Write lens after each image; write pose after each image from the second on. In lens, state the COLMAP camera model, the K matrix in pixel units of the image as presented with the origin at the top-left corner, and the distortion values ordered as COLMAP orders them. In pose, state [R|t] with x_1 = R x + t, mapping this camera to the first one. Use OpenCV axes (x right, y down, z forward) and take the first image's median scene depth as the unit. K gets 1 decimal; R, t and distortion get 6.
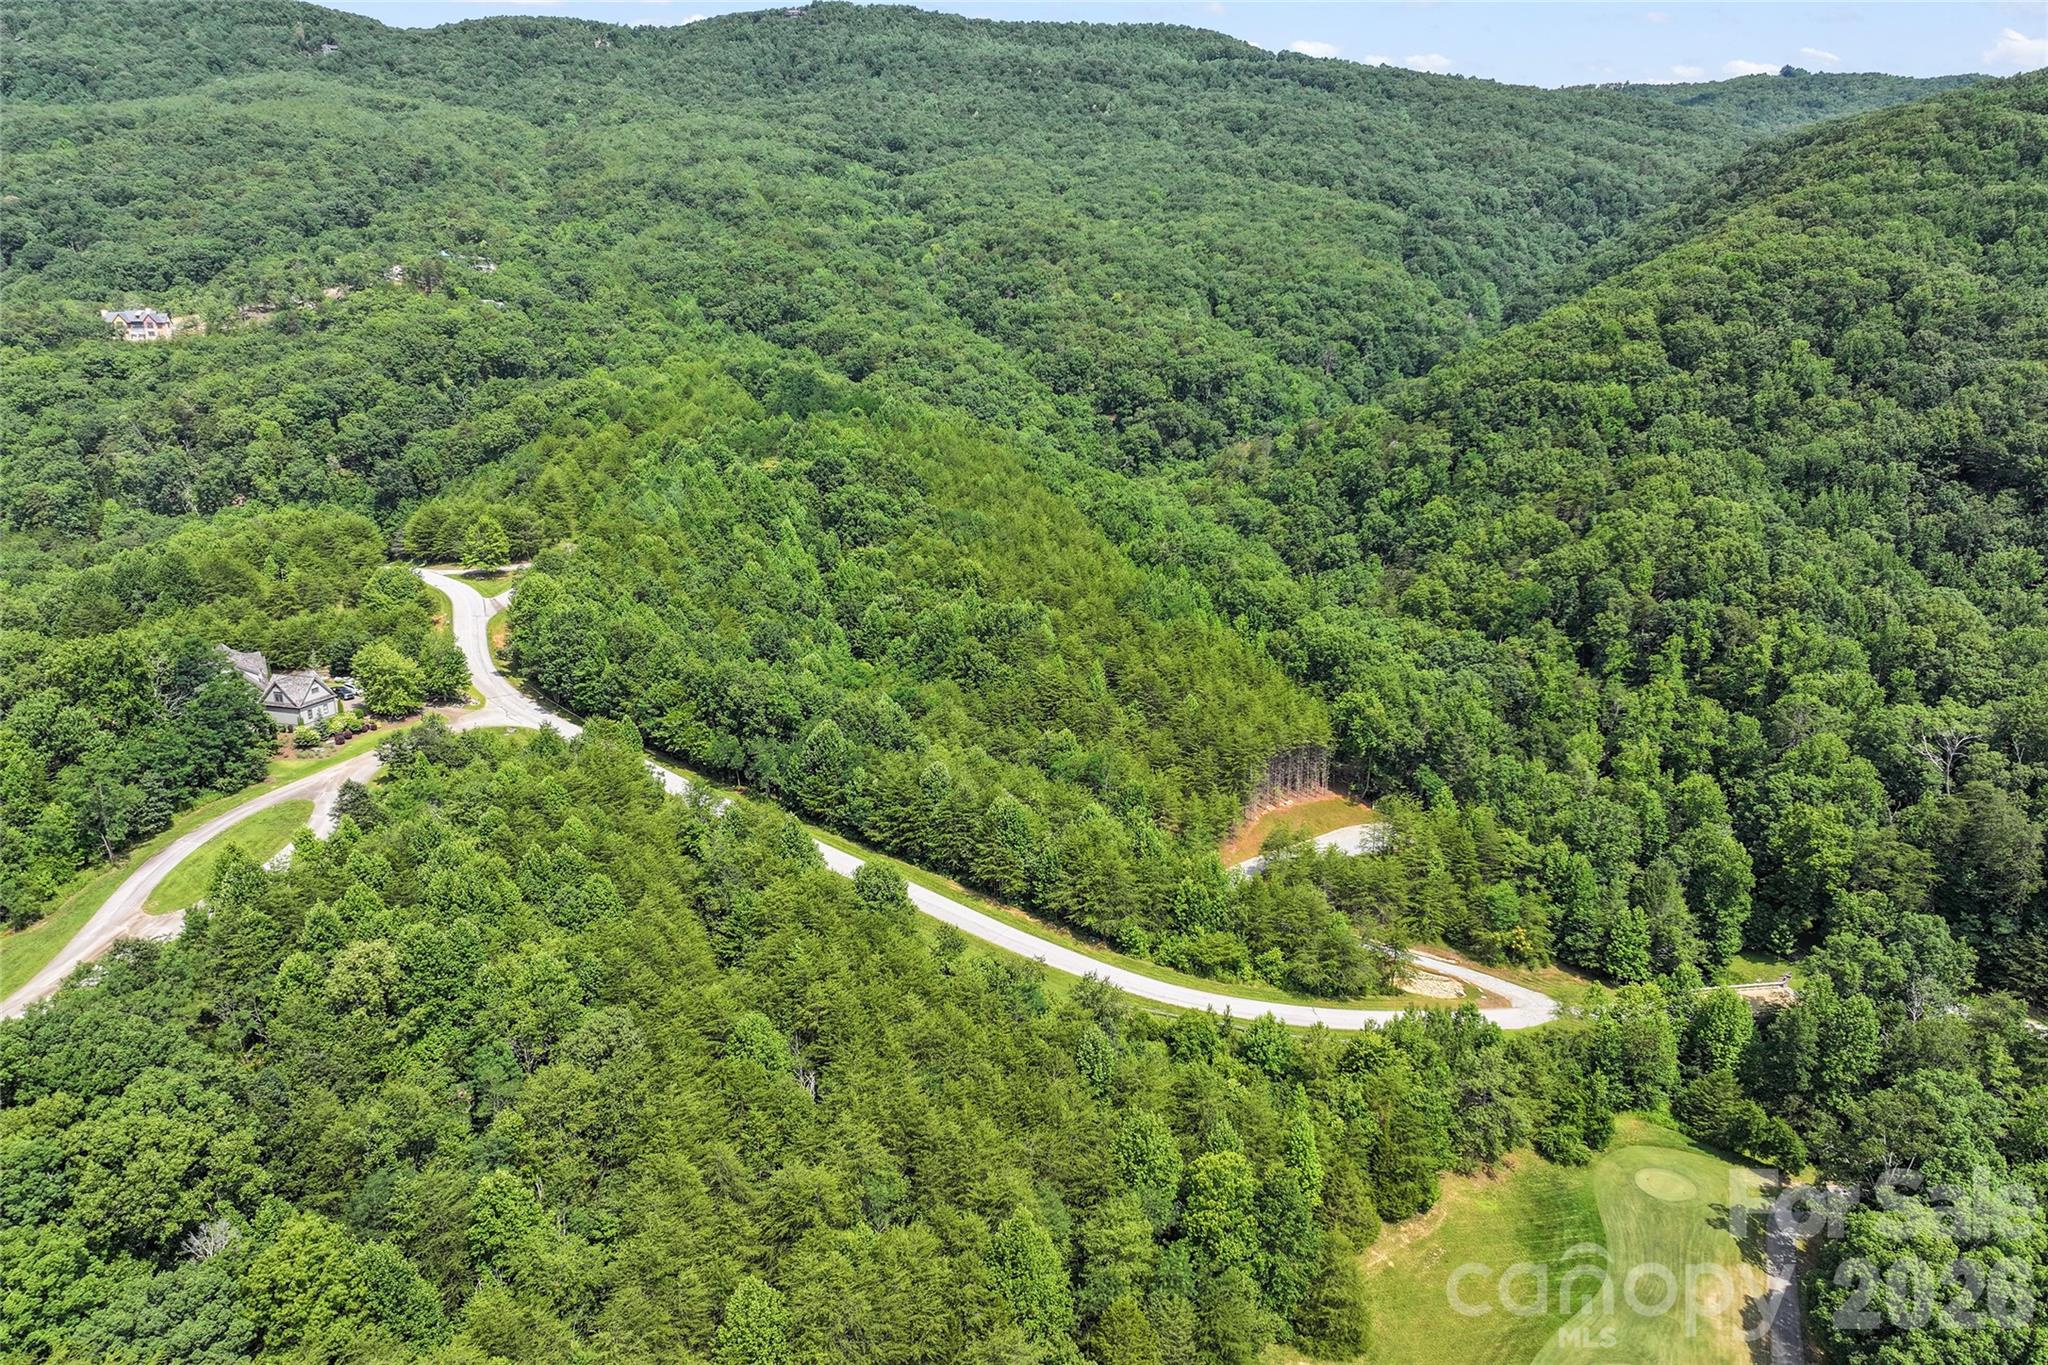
lens RADIAL K [[1452.1, 0, 1032.6], [0, 1452.1, 734.8], [0, 0, 1]] dist [0.000625, 0.014241]
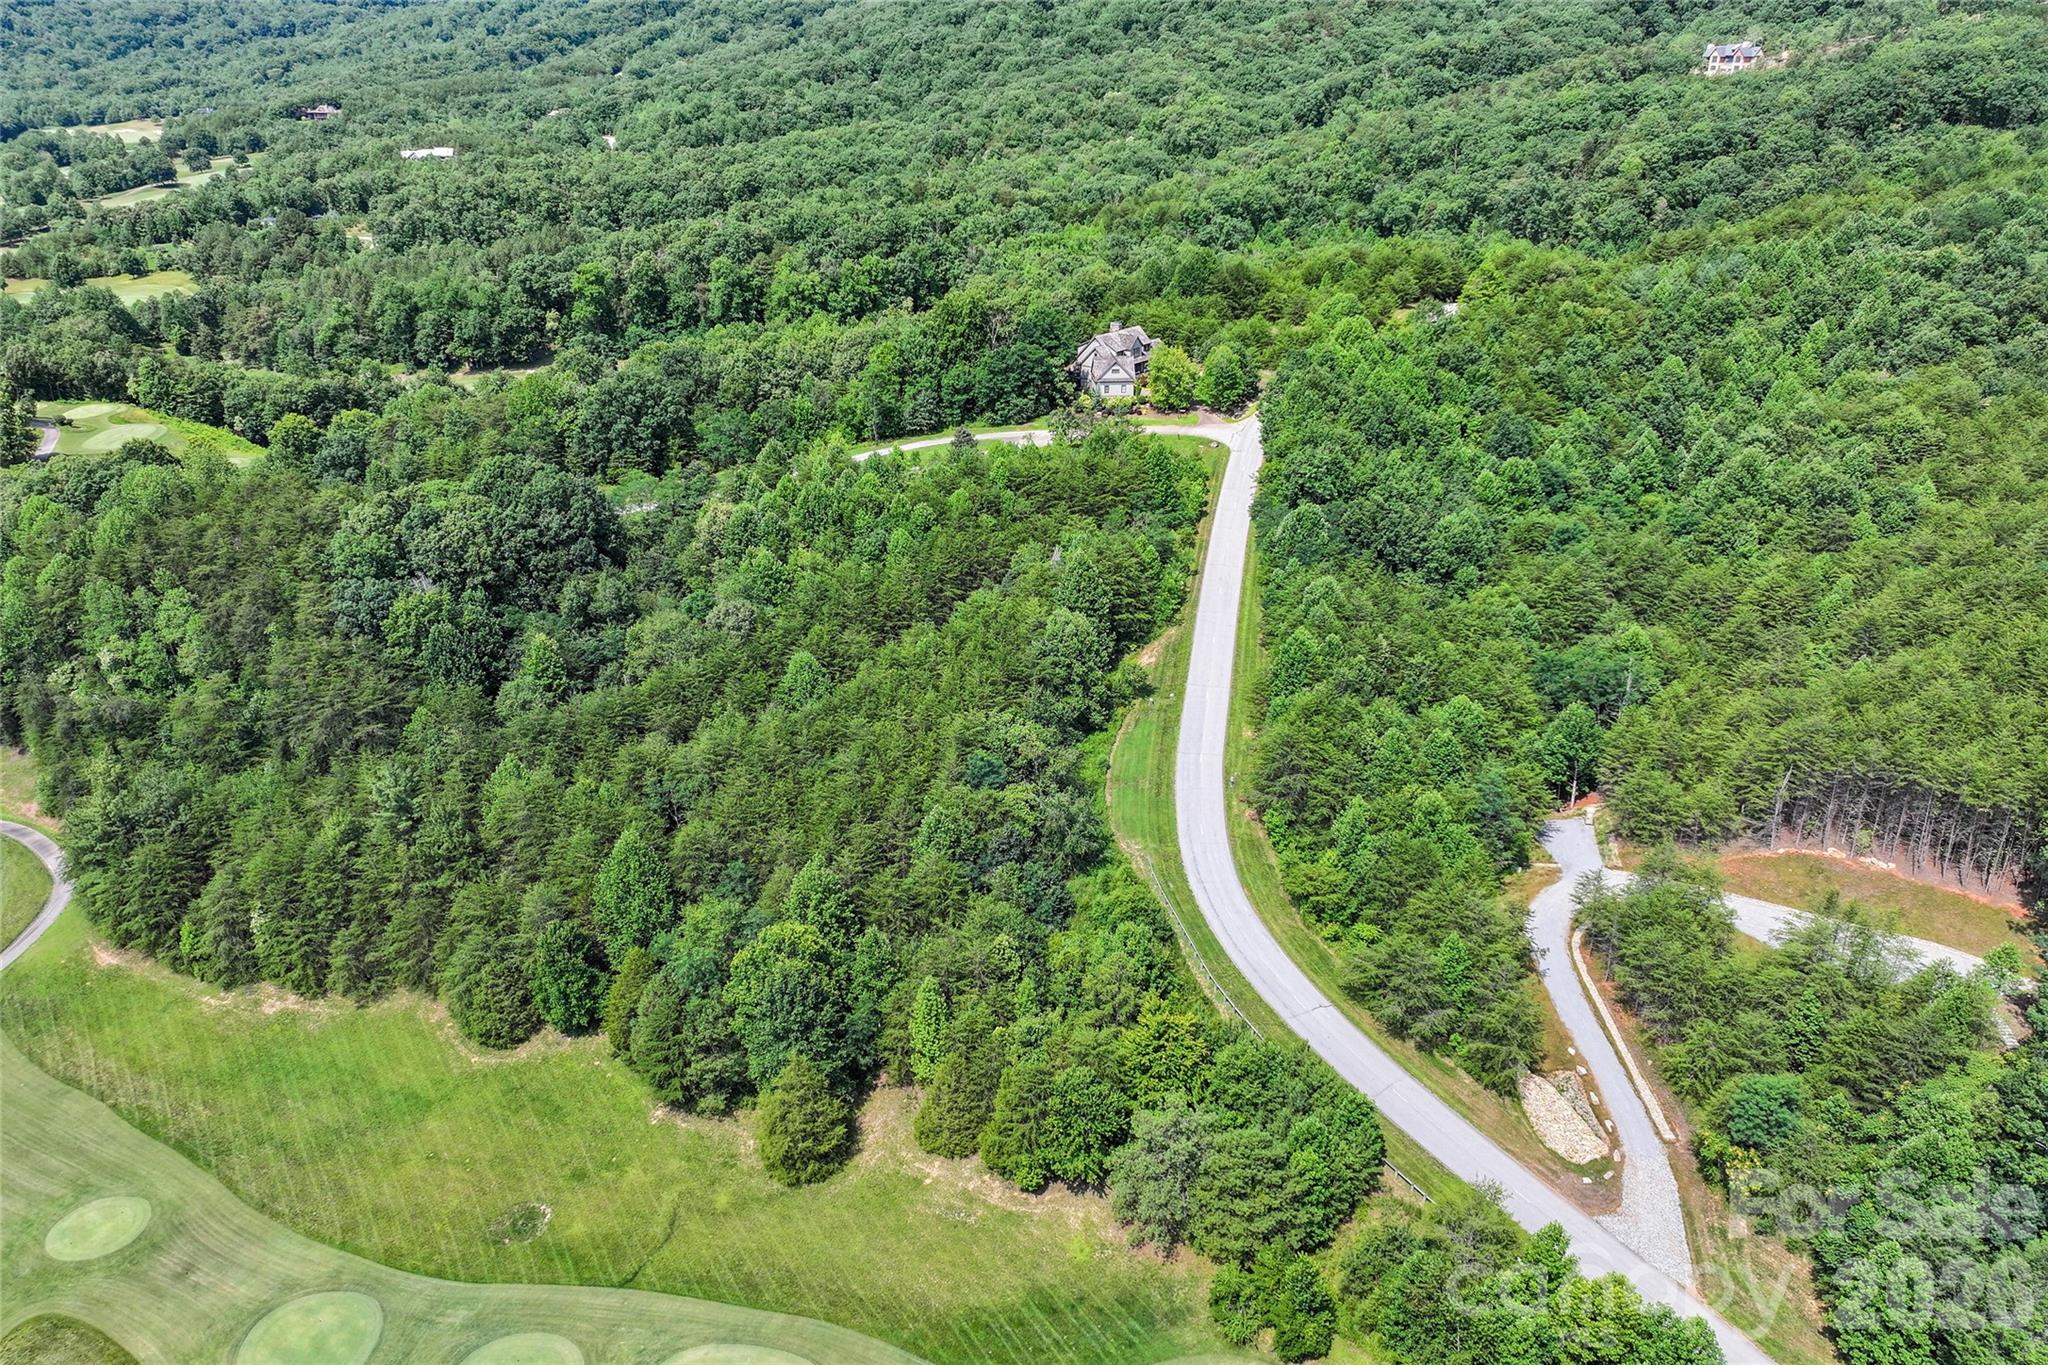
lens RADIAL K [[1426.9, 0, 1018.9], [0, 1426.9, 687.4], [0, 0, 1]] dist [0.000521, -0.002117]
pose [[0.350939, 0.379331, -0.856125, 0.648118], [-0.256365, 0.918264, 0.301776, -0.134921], [0.900621, 0.113576, 0.419502, 0.473959]]
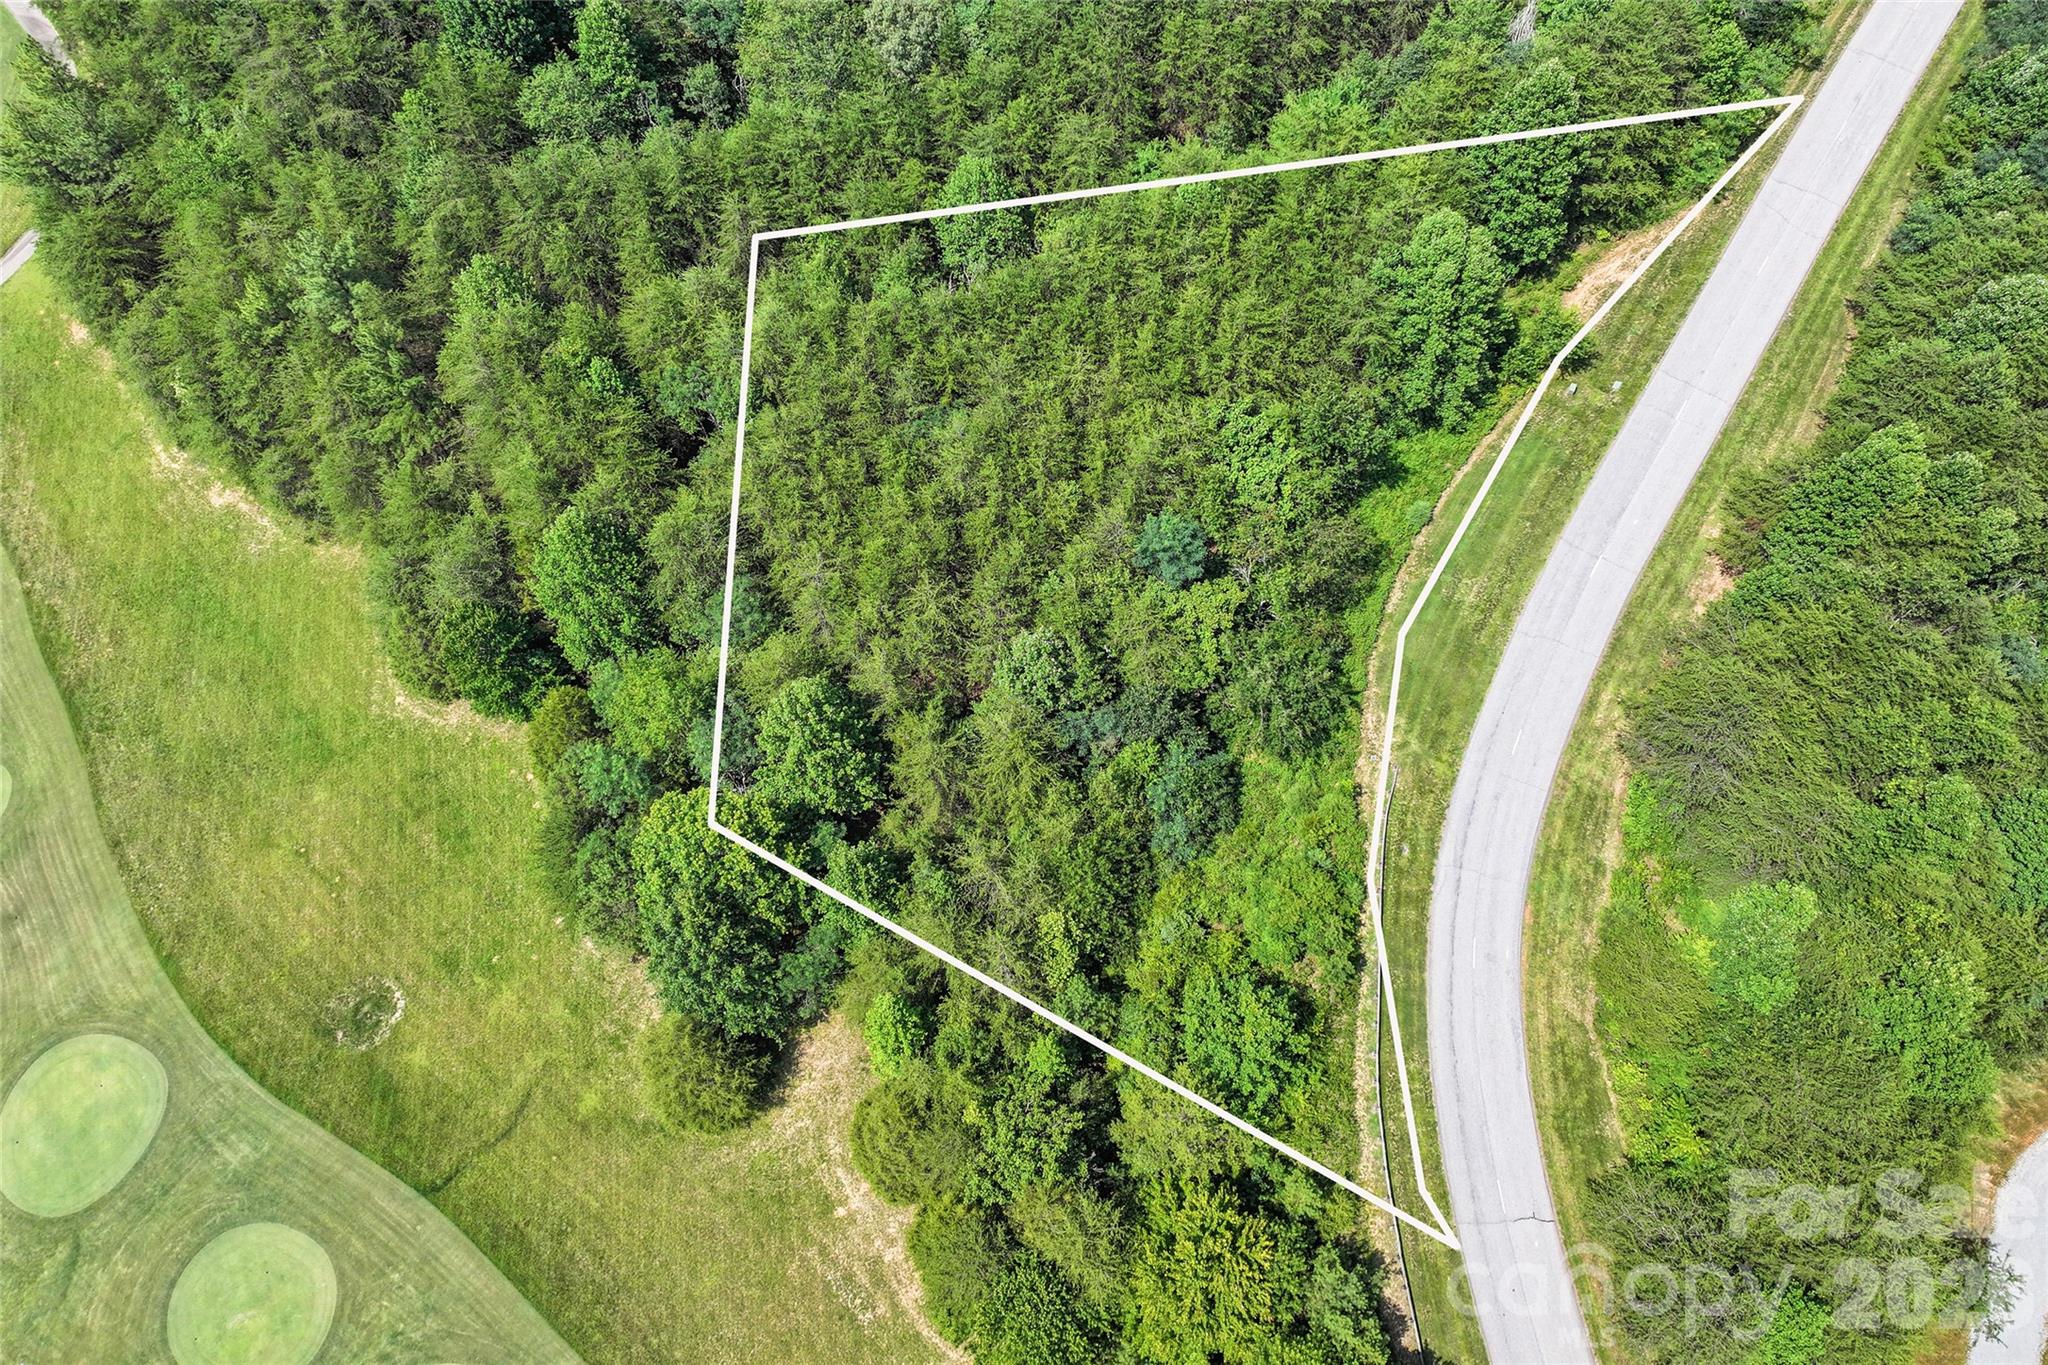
lens RADIAL K [[1428.5, 0, 1025.9], [0, 1428.5, 601.9], [0, 0, 1]] dist [0.001045, 0.005351]
pose [[-0.053333, 0.862487, -0.503261, 0.234940], [-0.269400, 0.472864, 0.838942, -0.203295], [0.961550, 0.180322, 0.207135, 0.656510]]
